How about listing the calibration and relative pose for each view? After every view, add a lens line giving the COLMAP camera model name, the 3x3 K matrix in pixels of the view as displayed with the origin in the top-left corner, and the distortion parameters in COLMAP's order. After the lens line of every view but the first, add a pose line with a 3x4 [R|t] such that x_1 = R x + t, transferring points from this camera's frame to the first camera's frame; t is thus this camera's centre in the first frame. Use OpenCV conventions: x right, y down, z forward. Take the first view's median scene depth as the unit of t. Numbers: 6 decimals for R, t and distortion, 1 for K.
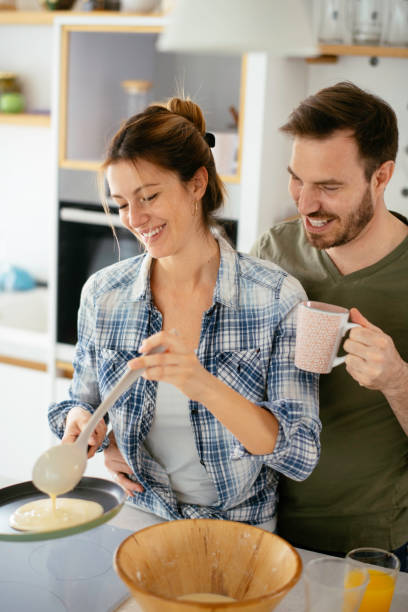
lens RADIAL K [[1045.6, 0, 220.9], [0, 1045.6, 306.2], [0, 0, 1]] dist [-0.169552, 0.000000]
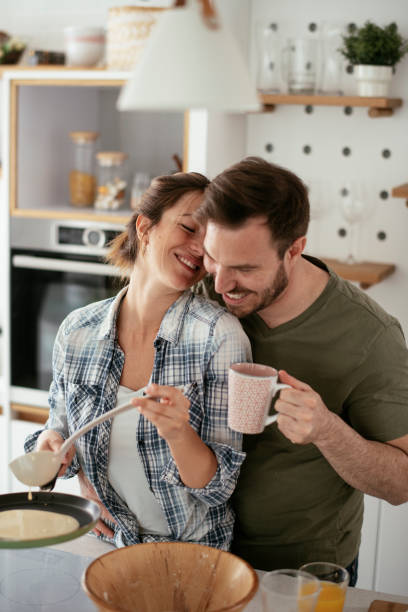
lens RADIAL K [[1039.1, 0, 195.3], [0, 1039.1, 309.4], [0, 0, 1]] dist [-0.166743, 0.000000]
pose [[0.999138, -0.022810, 0.034670, -0.009100], [0.024100, 0.999016, -0.037242, 0.003323], [-0.033786, 0.038046, 0.998705, -0.040180]]
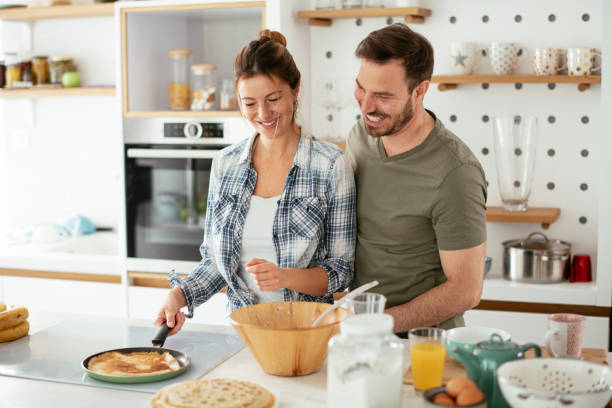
lens RADIAL K [[1039.1, 0, 302.8], [0, 1039.1, 208.7], [0, 0, 1]] dist [-0.166743, 0.000000]
pose [[0.994209, -0.066555, 0.084369, -0.054423], [0.074876, 0.992202, -0.099640, 0.134487], [-0.077080, 0.105380, 0.991440, -0.304029]]
